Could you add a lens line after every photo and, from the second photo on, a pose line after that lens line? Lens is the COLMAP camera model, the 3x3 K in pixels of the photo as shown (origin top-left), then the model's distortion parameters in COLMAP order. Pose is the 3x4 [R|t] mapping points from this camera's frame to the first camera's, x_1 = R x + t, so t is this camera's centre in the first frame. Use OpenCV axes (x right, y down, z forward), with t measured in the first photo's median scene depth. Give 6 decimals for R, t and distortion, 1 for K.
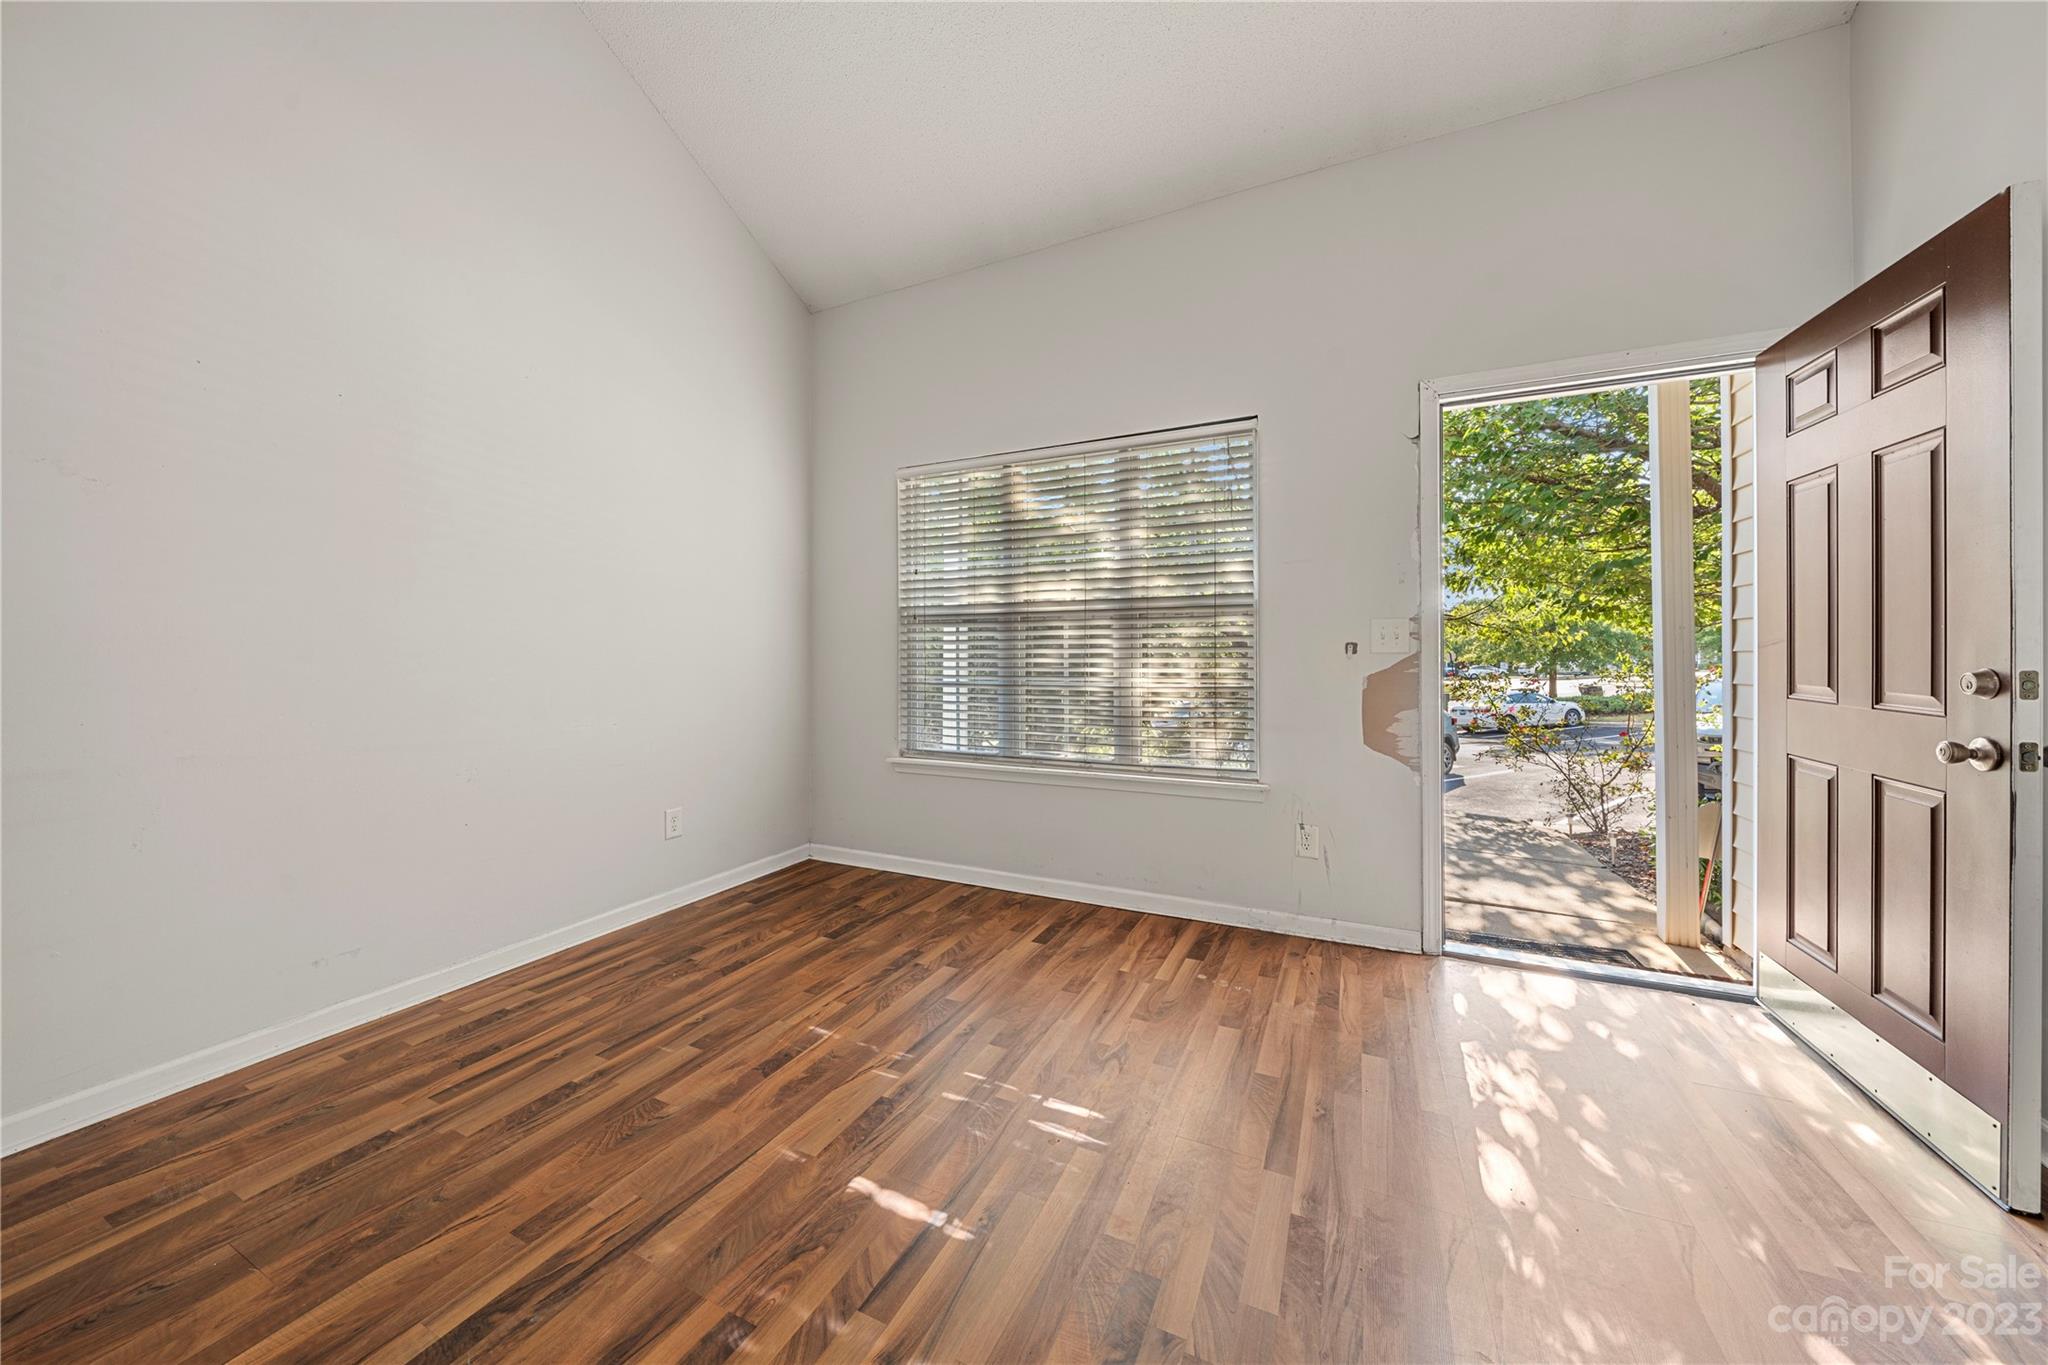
lens RADIAL K [[713.6, 0, 1020.7], [0, 713.6, 648.6], [0, 0, 1]] dist [-0.002846, -0.000381]
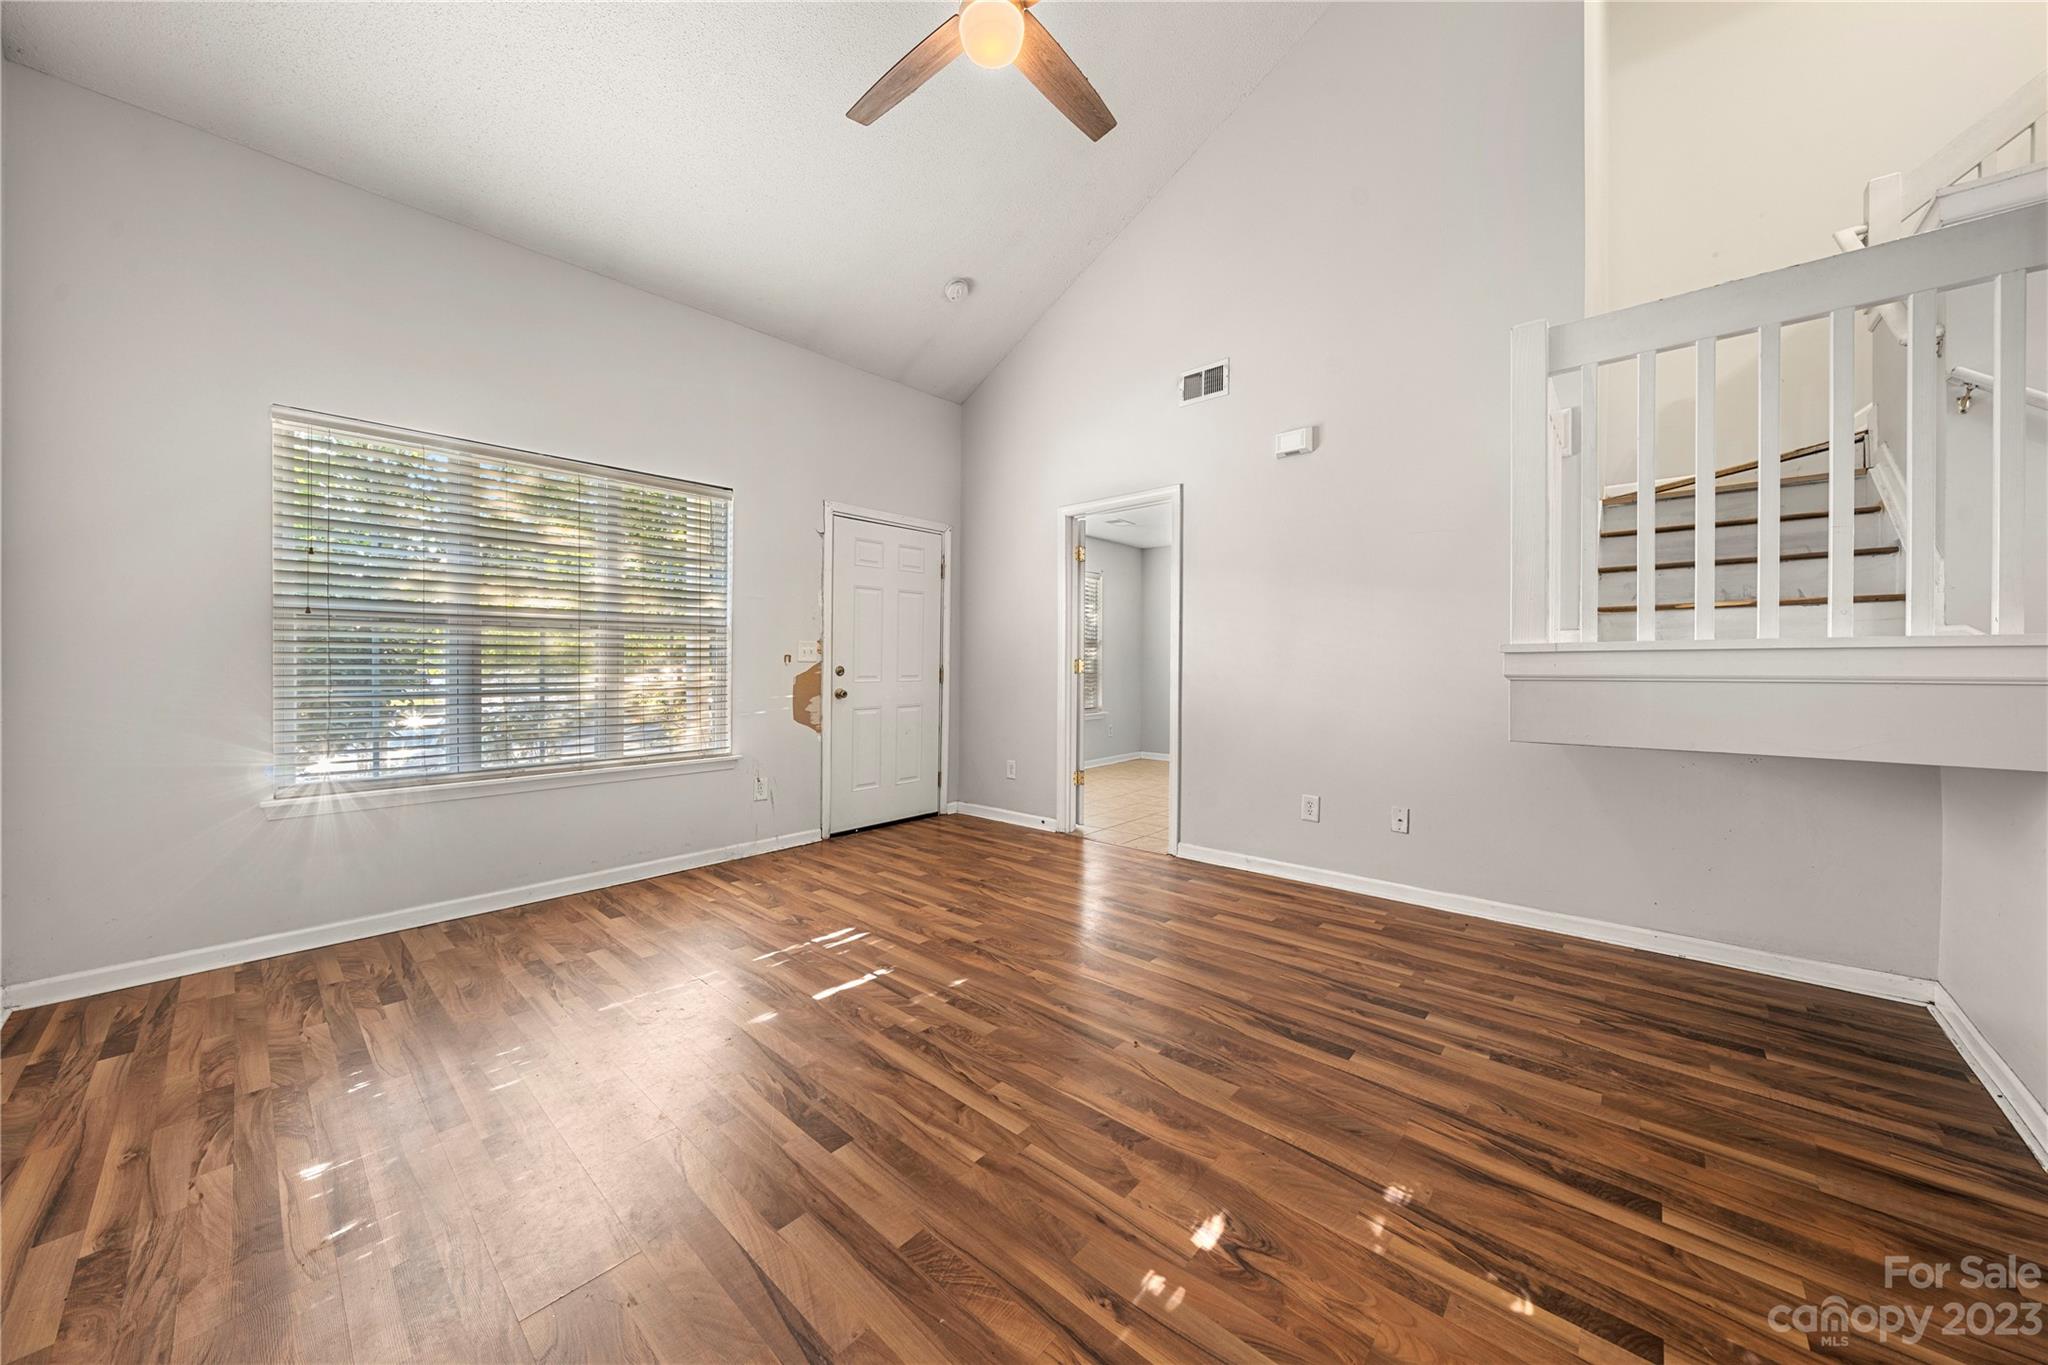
lens RADIAL K [[695.7, 0, 1028.9], [0, 695.7, 671.8], [0, 0, 1]] dist [-0.000397, -0.000078]
pose [[0.275258, -0.007133, 0.961344, -0.892130], [-0.009851, 0.999899, 0.010240, 0.007931], [-0.961320, -0.012288, 0.275160, 0.081884]]
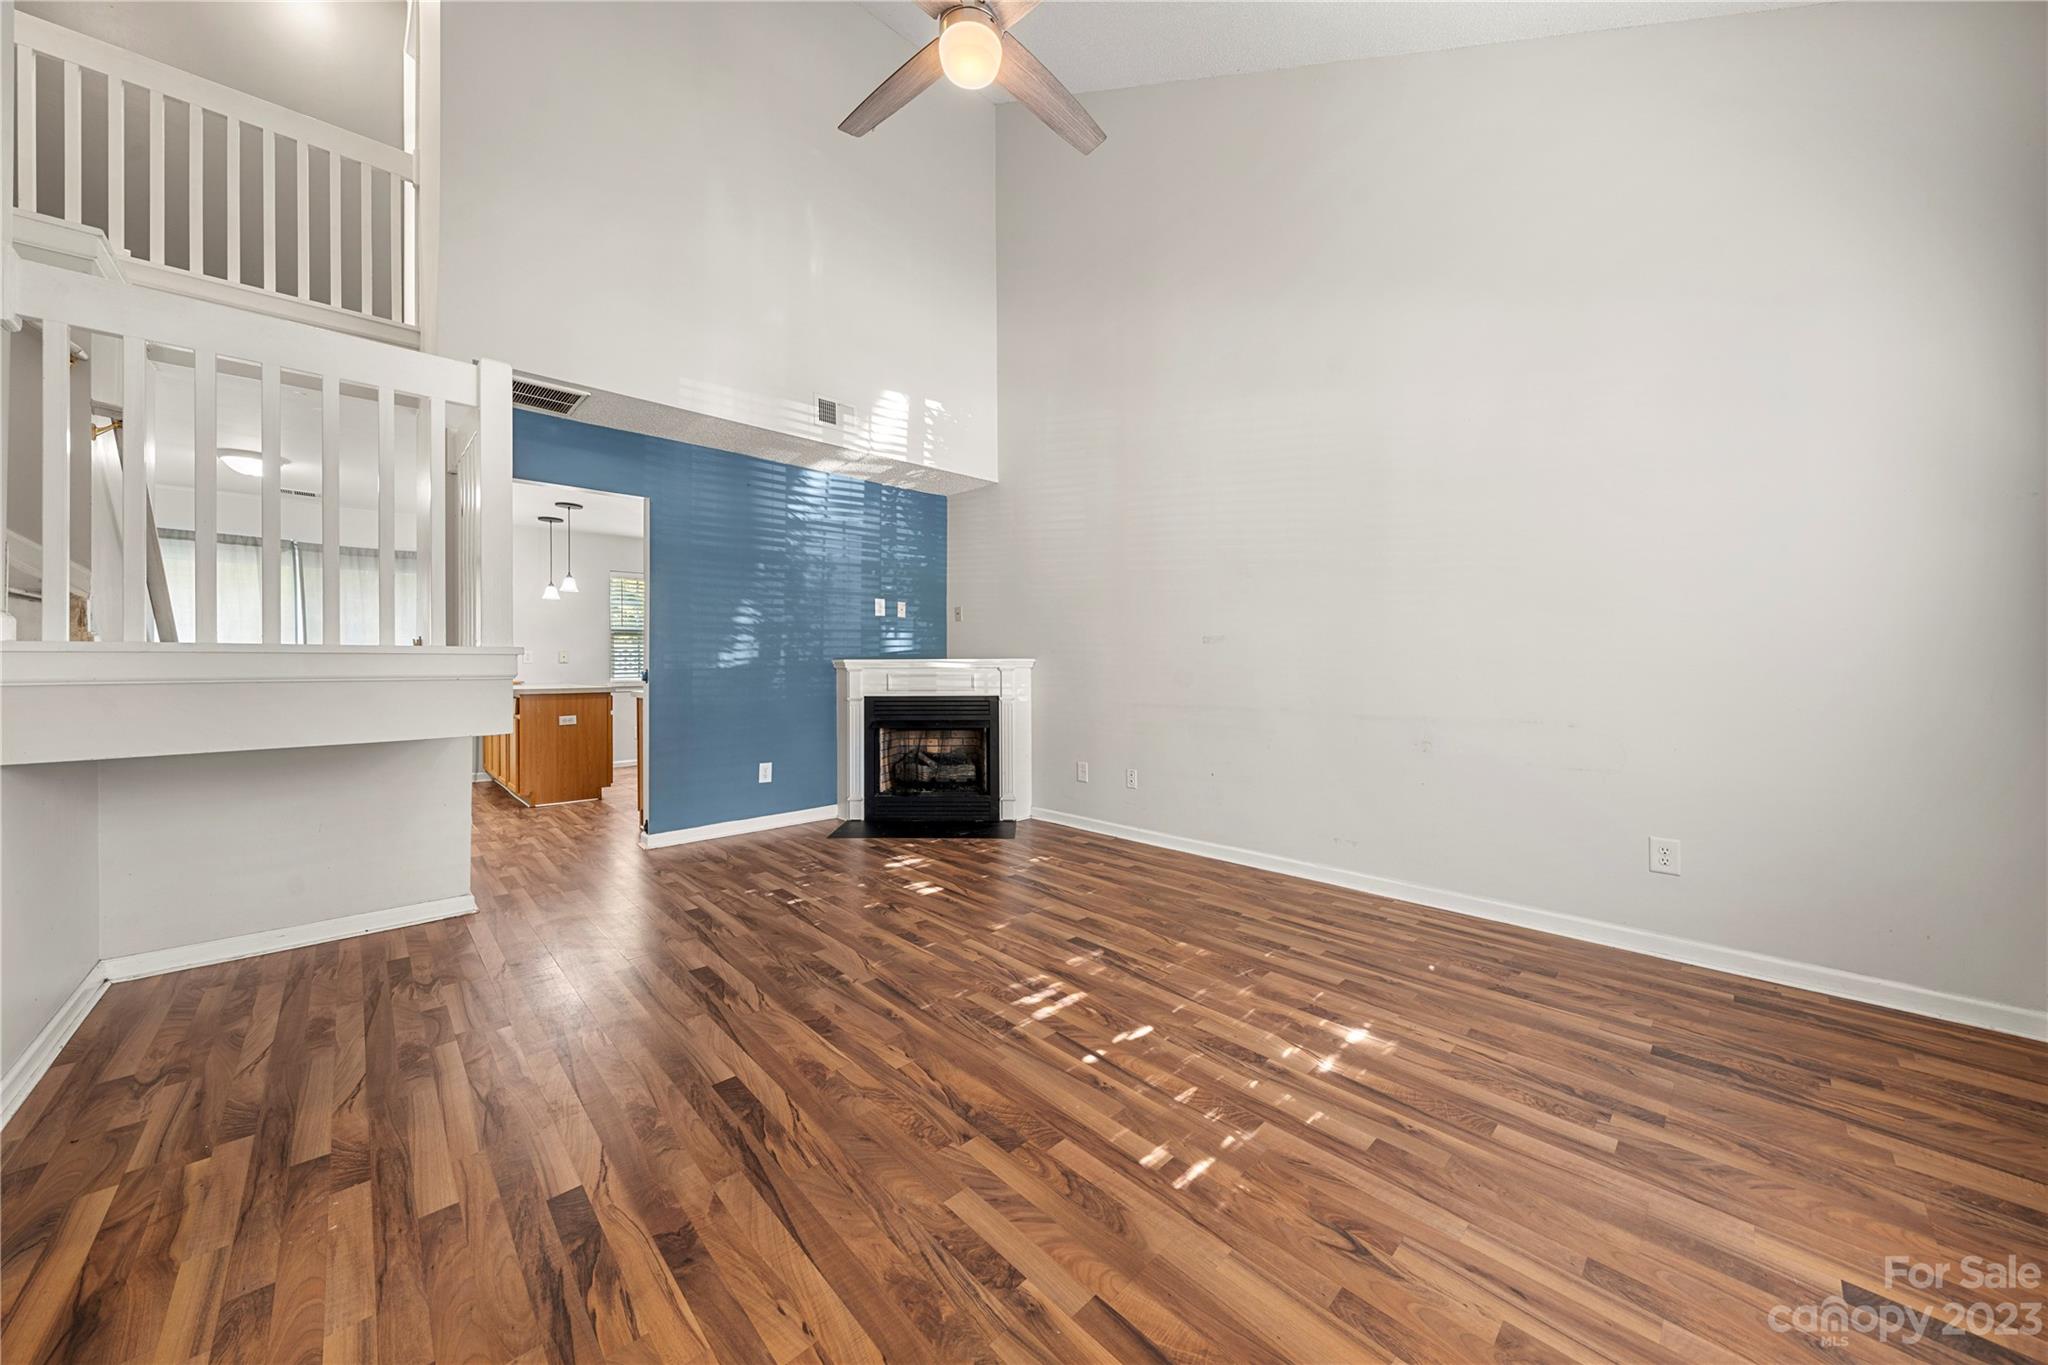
lens RADIAL K [[713.6, 0, 1020.7], [0, 713.6, 648.6], [0, 0, 1]] dist [-0.002846, -0.000381]
pose [[-0.361810, -0.012676, -0.932166, 0.662040], [0.015447, 0.999689, -0.019589, 0.010617], [0.932124, -0.021487, -0.361502, 0.719767]]
